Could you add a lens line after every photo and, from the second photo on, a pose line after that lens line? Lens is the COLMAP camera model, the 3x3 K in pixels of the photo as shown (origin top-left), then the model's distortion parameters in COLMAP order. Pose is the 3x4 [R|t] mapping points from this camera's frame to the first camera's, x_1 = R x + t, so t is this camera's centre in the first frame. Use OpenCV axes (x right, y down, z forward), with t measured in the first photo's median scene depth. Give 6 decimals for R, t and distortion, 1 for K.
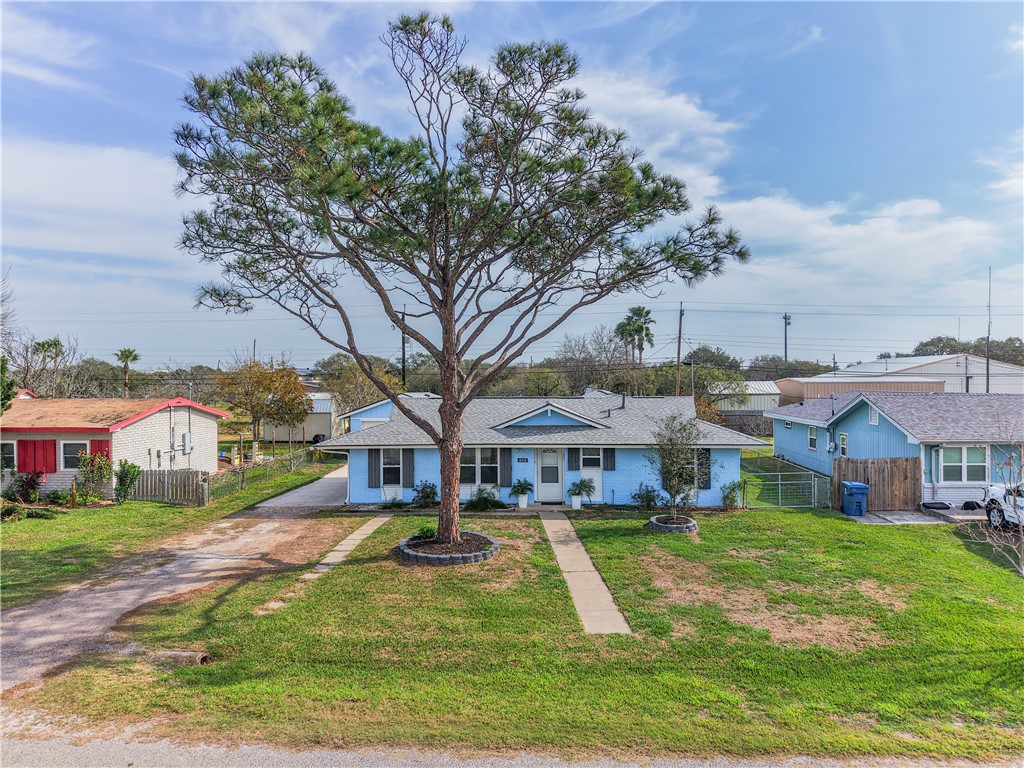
lens RADIAL K [[699.8, 0, 512.0], [0, 699.8, 384.0], [0, 0, 1]] dist [0.000759, -0.002148]
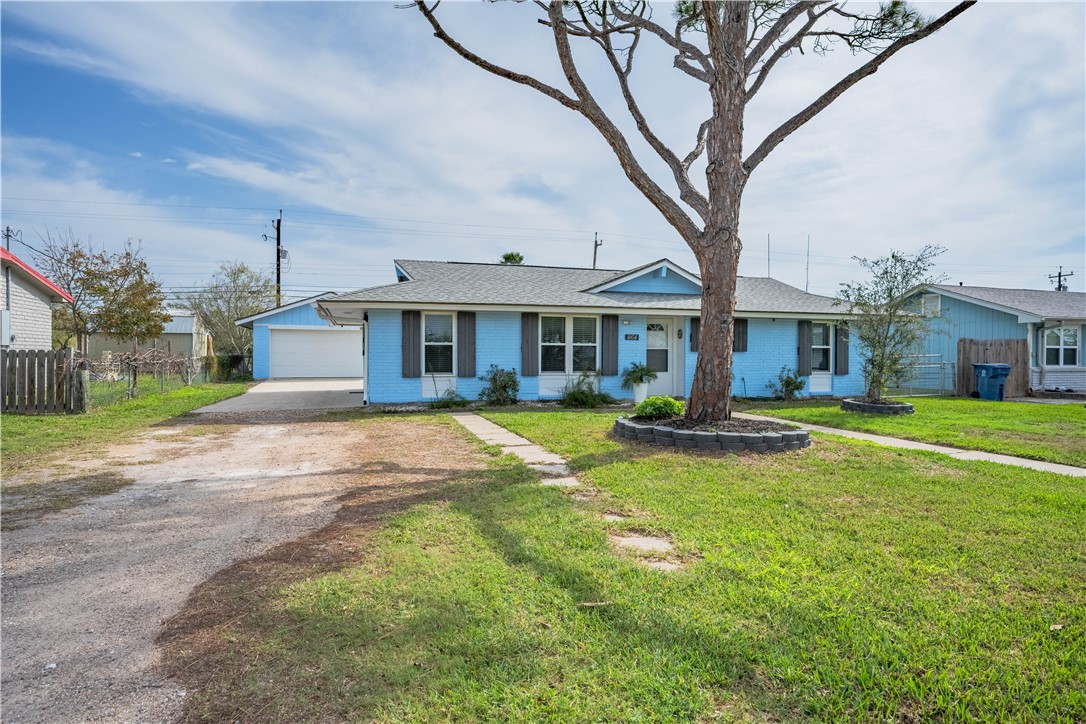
lens RADIAL K [[646.2, 0, 543.0], [0, 646.2, 362.0], [0, 0, 1]] dist [-0.034934, 0.000654]
pose [[0.930821, 0.008877, 0.365369, -0.298442], [-0.005323, 0.999928, -0.010734, 0.141522], [-0.365438, 0.008047, 0.930801, 0.445494]]
